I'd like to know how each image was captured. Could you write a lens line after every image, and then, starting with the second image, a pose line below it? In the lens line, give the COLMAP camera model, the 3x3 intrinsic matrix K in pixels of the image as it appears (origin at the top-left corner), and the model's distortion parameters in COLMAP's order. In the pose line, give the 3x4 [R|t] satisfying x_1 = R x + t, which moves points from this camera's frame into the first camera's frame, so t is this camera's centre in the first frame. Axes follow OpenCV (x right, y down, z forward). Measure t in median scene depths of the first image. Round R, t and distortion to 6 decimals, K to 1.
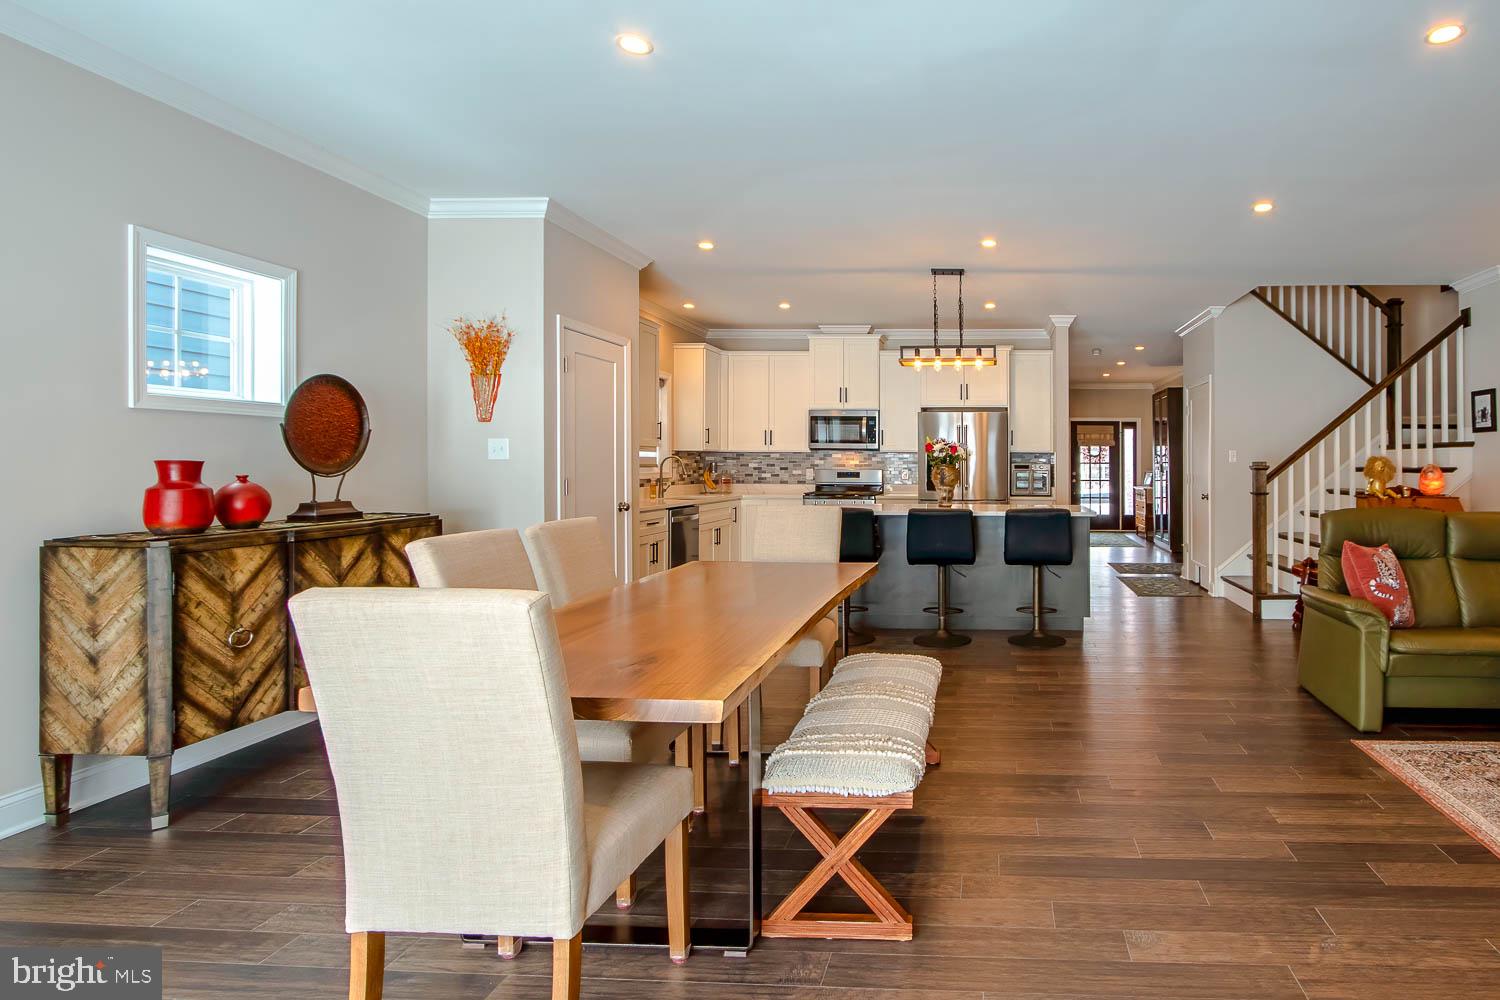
lens RADIAL K [[778.5, 0, 857.3], [0, 778.5, 466.3], [0, 0, 1]] dist [-0.017607, 0.001004]
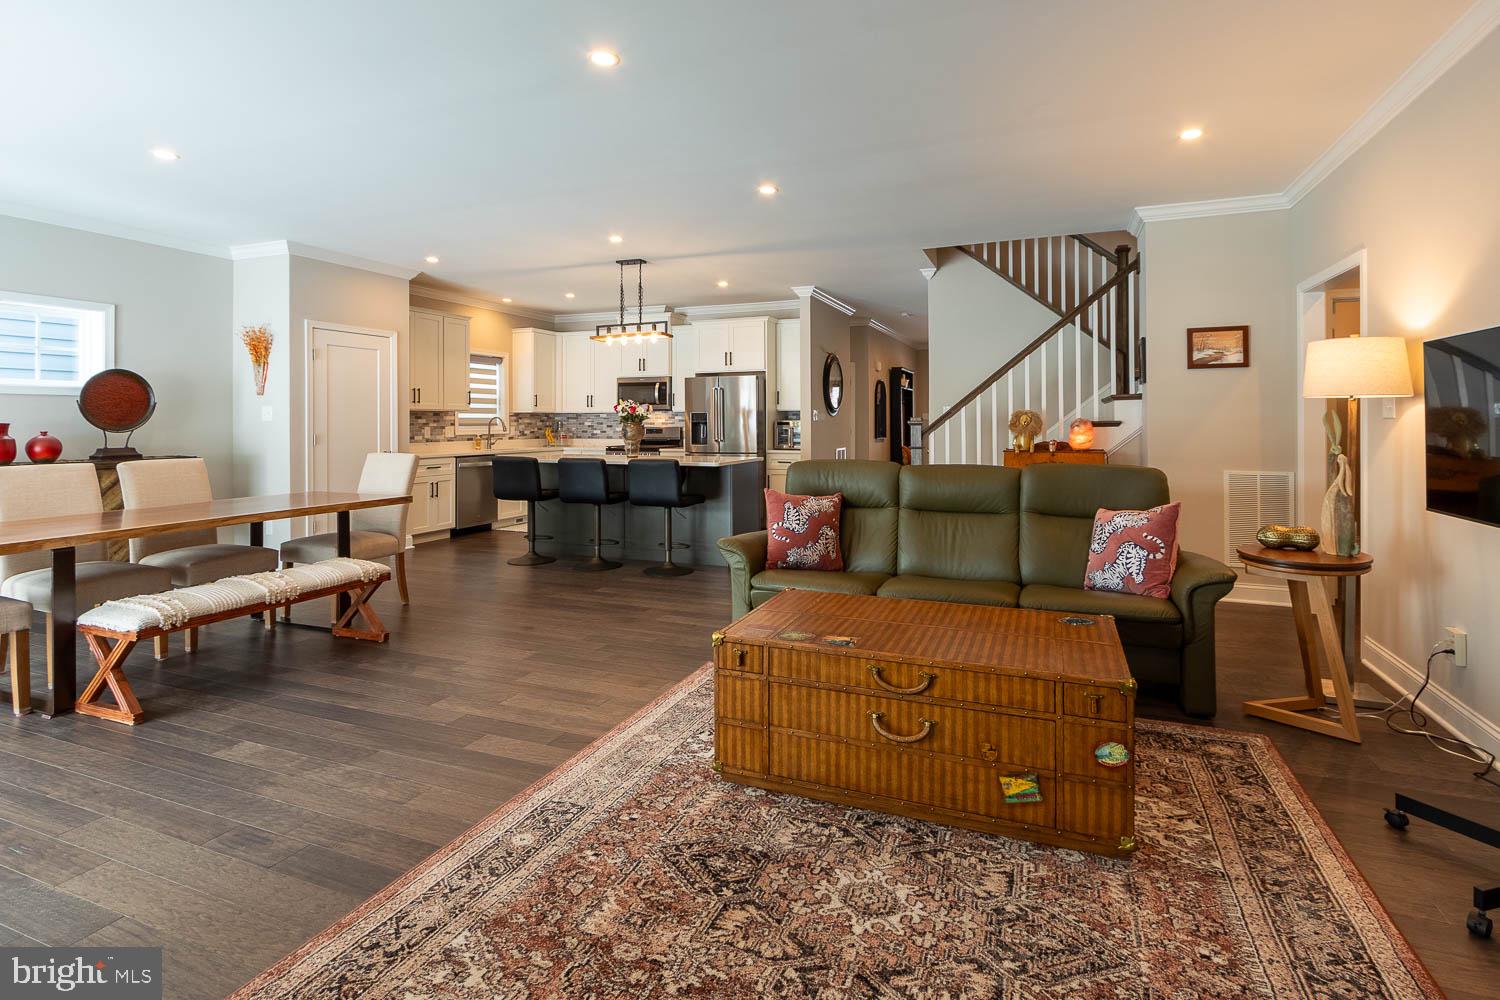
lens RADIAL K [[692.0, 0, 686.8], [0, 692.0, 426.7], [0, 0, 1]] dist [0.001936, -0.002194]
pose [[0.946008, -0.005119, -0.324102, 0.543865], [0.005975, 0.999981, 0.001648, 0.003764], [0.324087, -0.003496, 0.946021, 0.013289]]
